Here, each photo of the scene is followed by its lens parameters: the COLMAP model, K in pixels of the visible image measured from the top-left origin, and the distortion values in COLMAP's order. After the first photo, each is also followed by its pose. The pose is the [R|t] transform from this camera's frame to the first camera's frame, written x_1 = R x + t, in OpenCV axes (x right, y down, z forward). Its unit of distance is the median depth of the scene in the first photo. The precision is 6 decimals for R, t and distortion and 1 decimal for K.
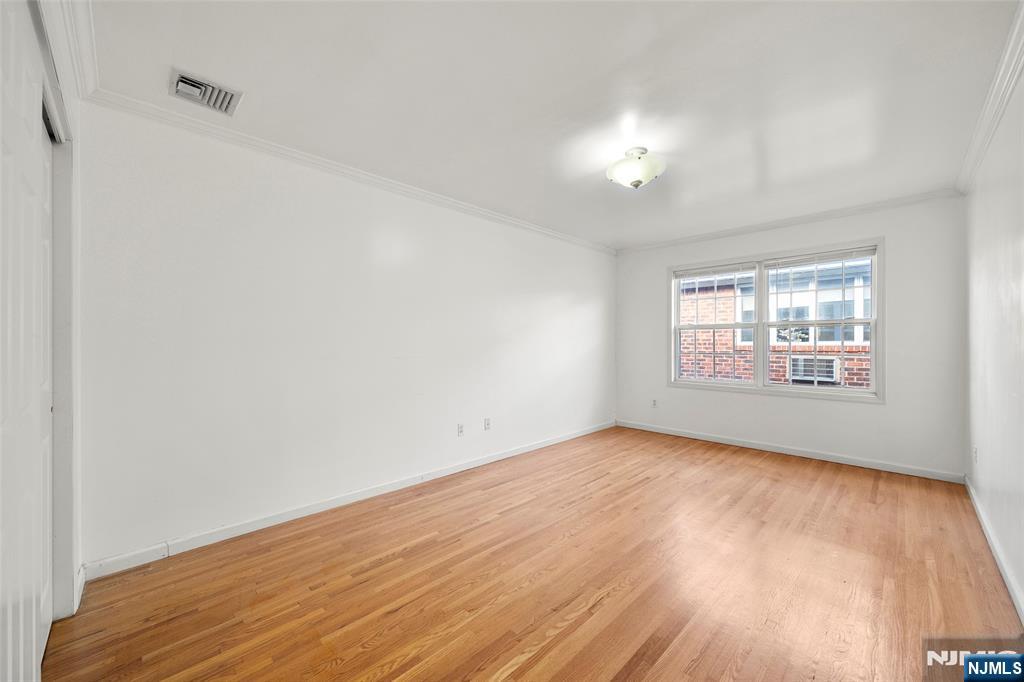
lens RADIAL K [[388.6, 0, 512.0], [0, 388.6, 341.0], [0, 0, 1]] dist [0.000458, 0.000224]
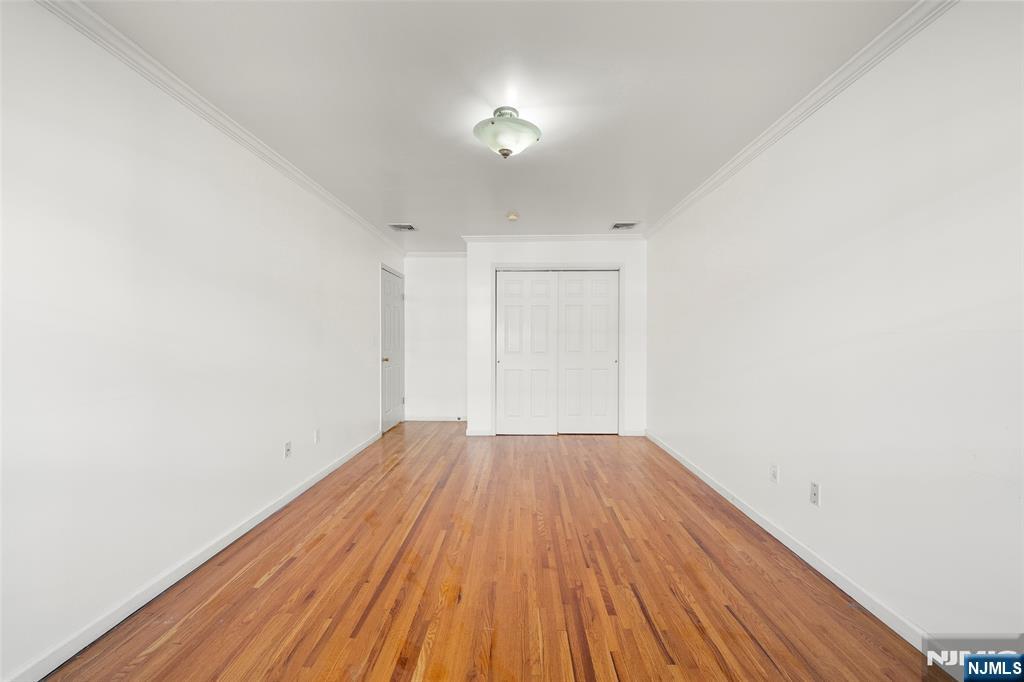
lens RADIAL K [[388.6, 0, 512.0], [0, 388.6, 341.0], [0, 0, 1]] dist [0.000458, 0.000224]
pose [[-0.719452, 0.006480, -0.694512, 0.760700], [-0.000898, 0.999947, 0.010260, -0.002216], [0.694542, 0.008005, -0.719408, 1.373265]]
